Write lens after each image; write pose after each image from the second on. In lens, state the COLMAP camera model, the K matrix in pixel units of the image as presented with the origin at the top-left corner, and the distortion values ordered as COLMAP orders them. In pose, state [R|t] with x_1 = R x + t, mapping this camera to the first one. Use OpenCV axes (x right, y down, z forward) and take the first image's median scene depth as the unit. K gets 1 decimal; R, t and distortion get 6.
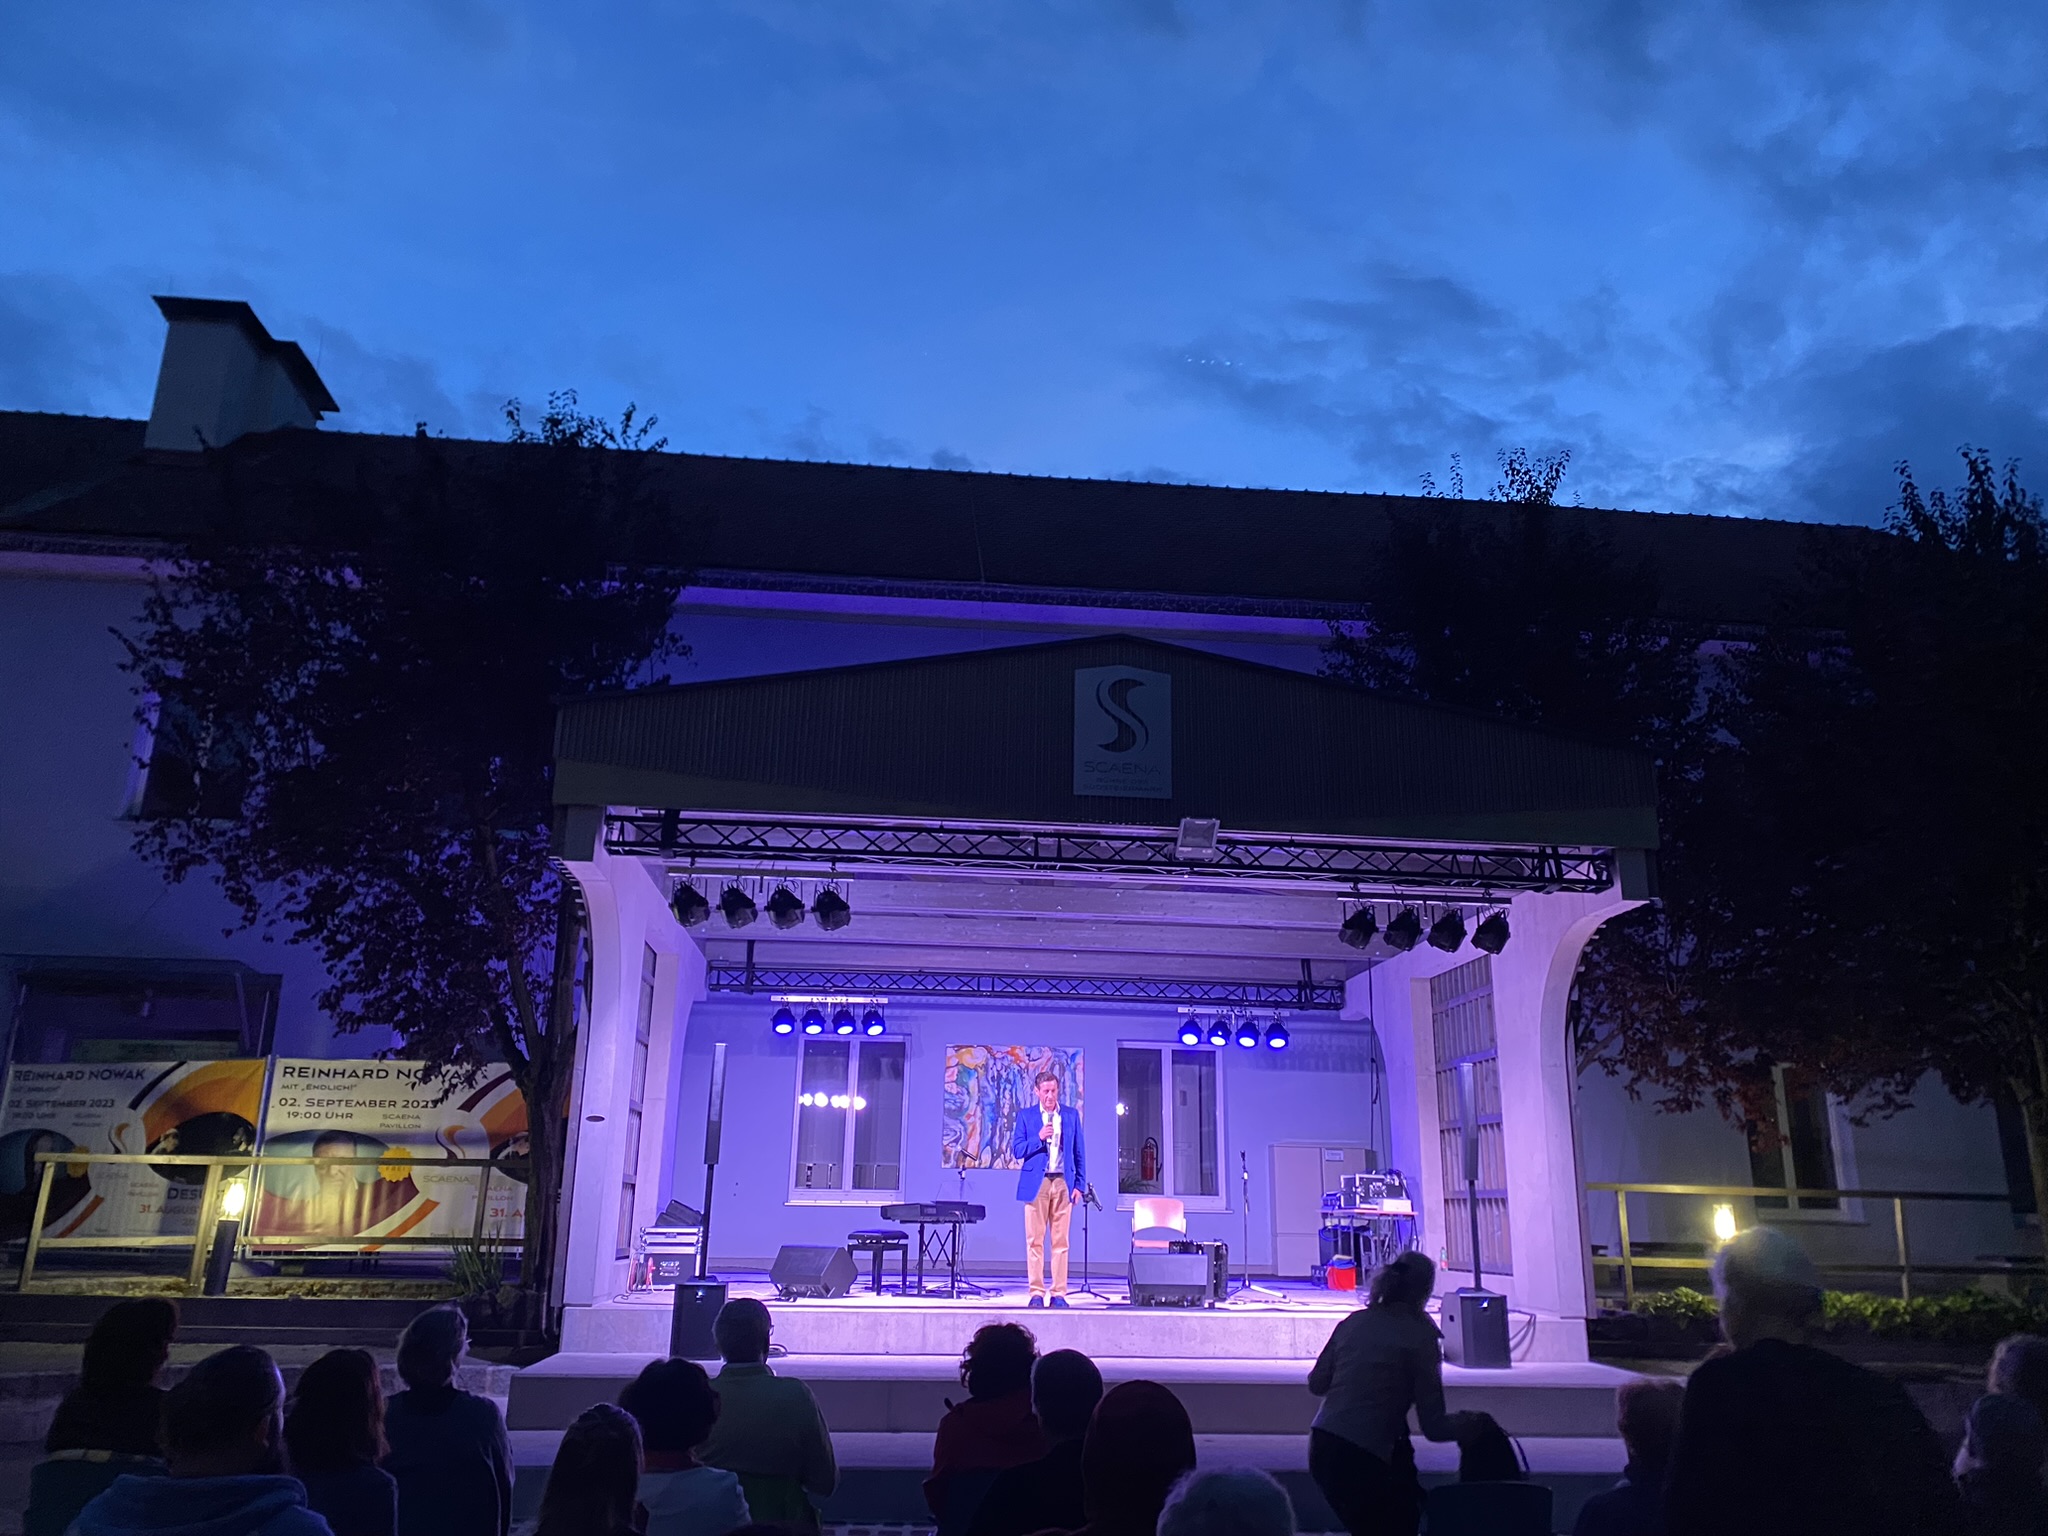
lens RADIAL K [[1544.2, 0, 1024.0], [0, 1544.2, 768.0], [0, 0, 1]] dist [0.066453, -0.062299]
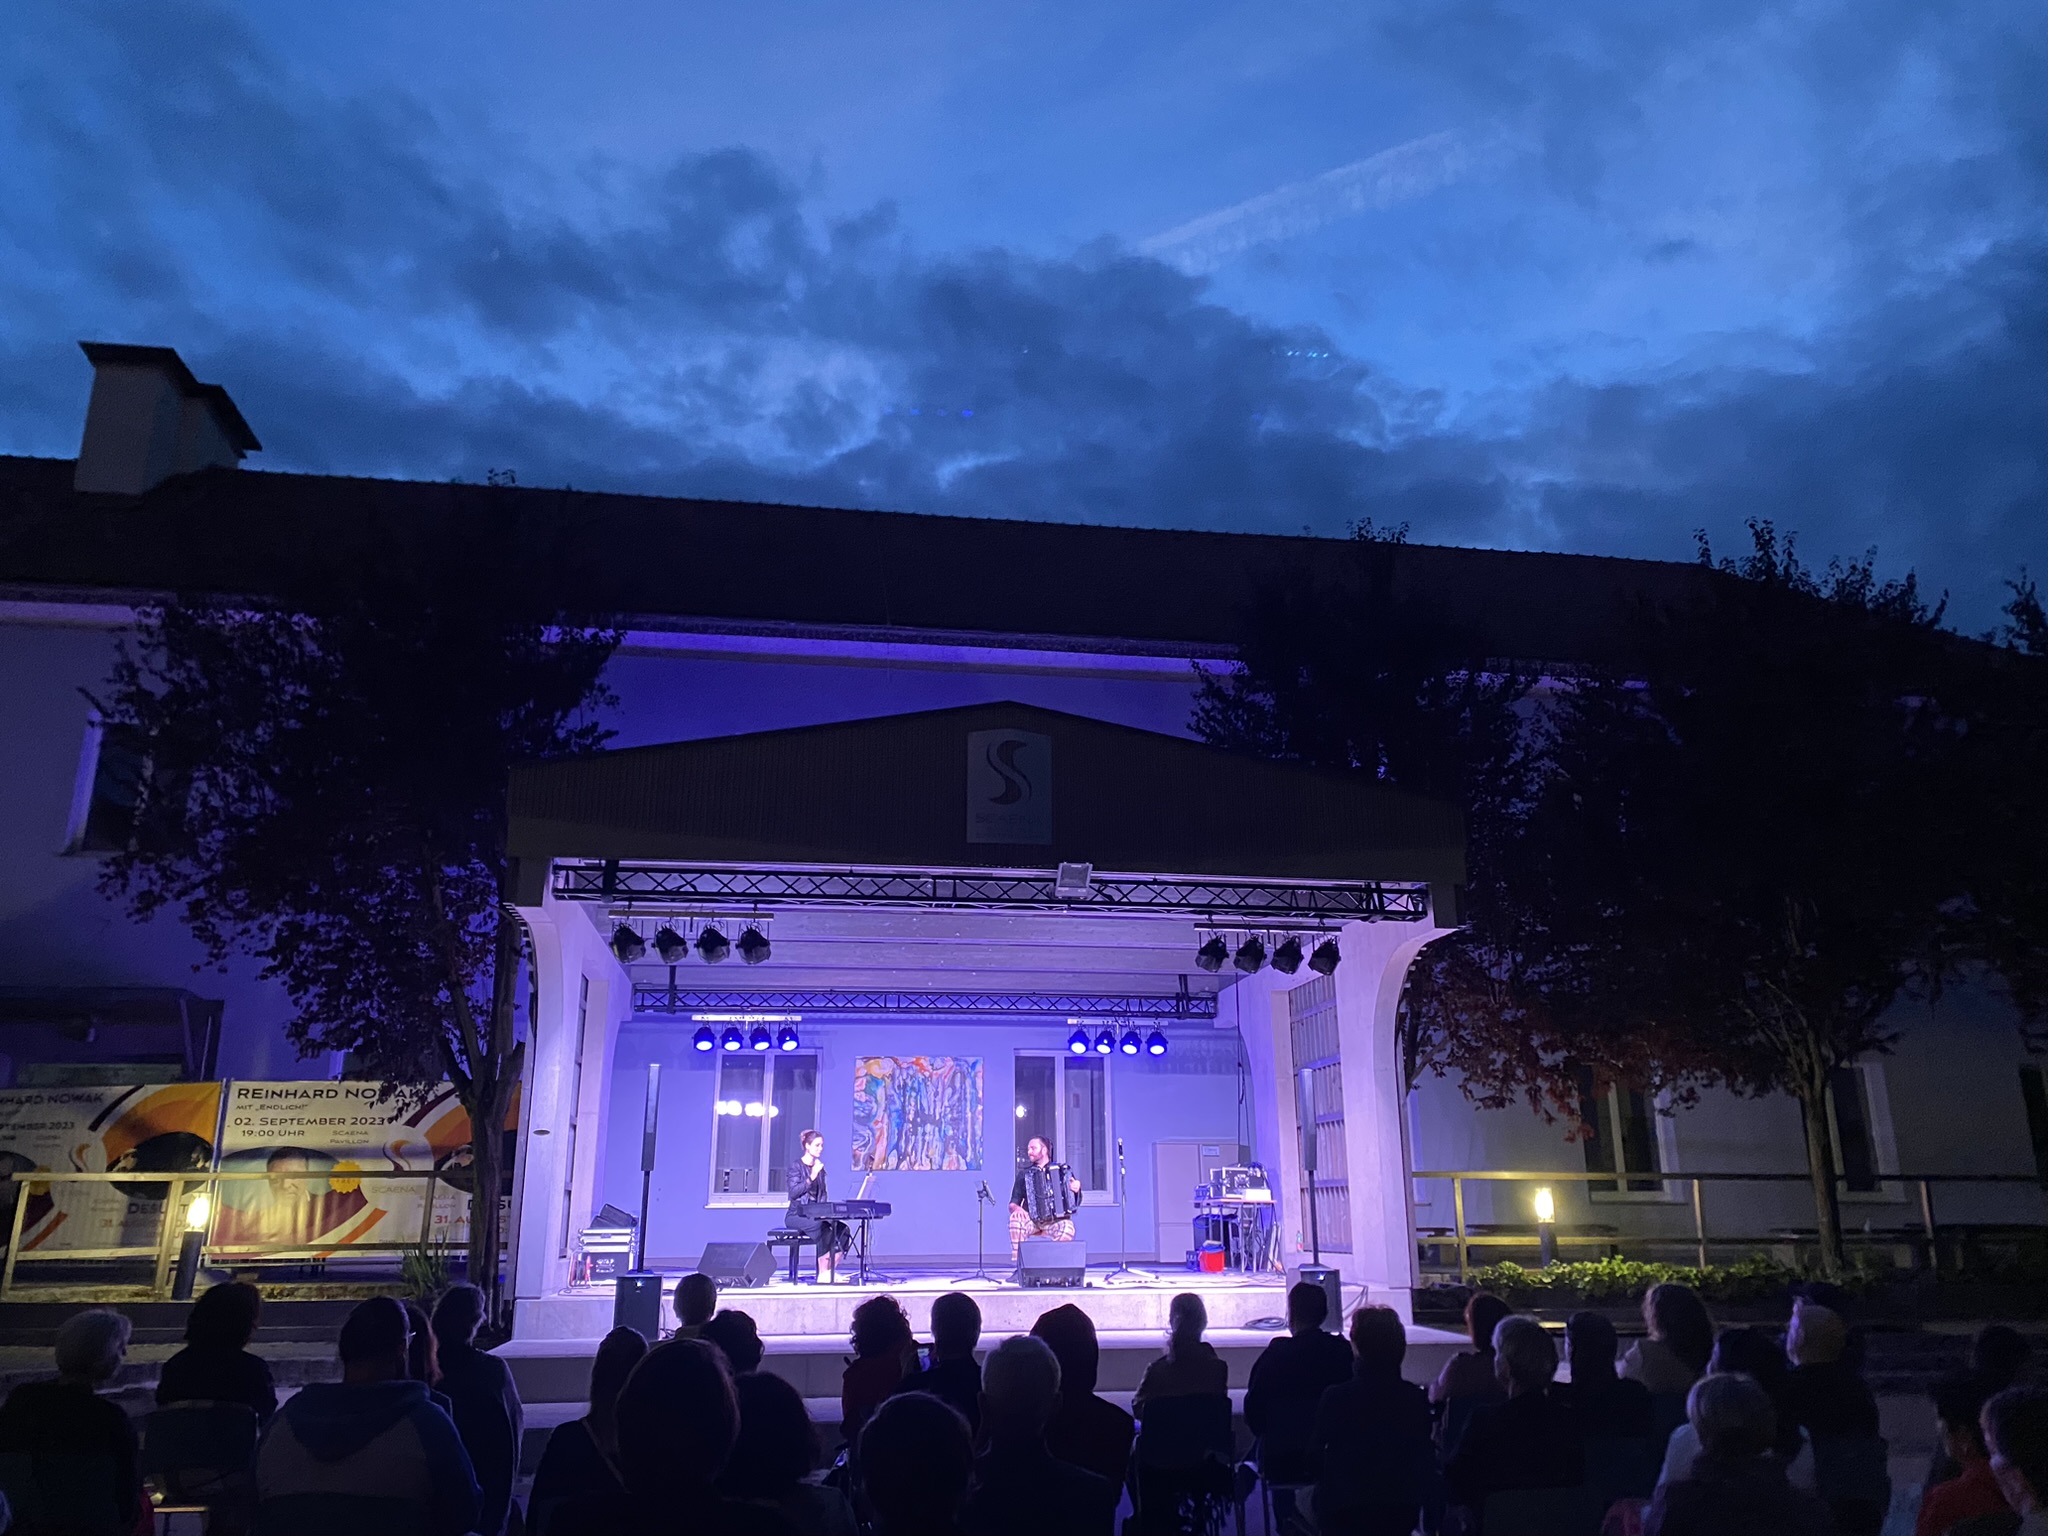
lens RADIAL K [[1544.2, 0, 1024.0], [0, 1544.2, 768.0], [0, 0, 1]] dist [0.066453, -0.062299]
pose [[0.998242, -0.004377, 0.059112, 0.005626], [0.004395, 0.999990, -0.000161, -0.028268], [-0.059111, 0.000421, 0.998251, -0.112436]]
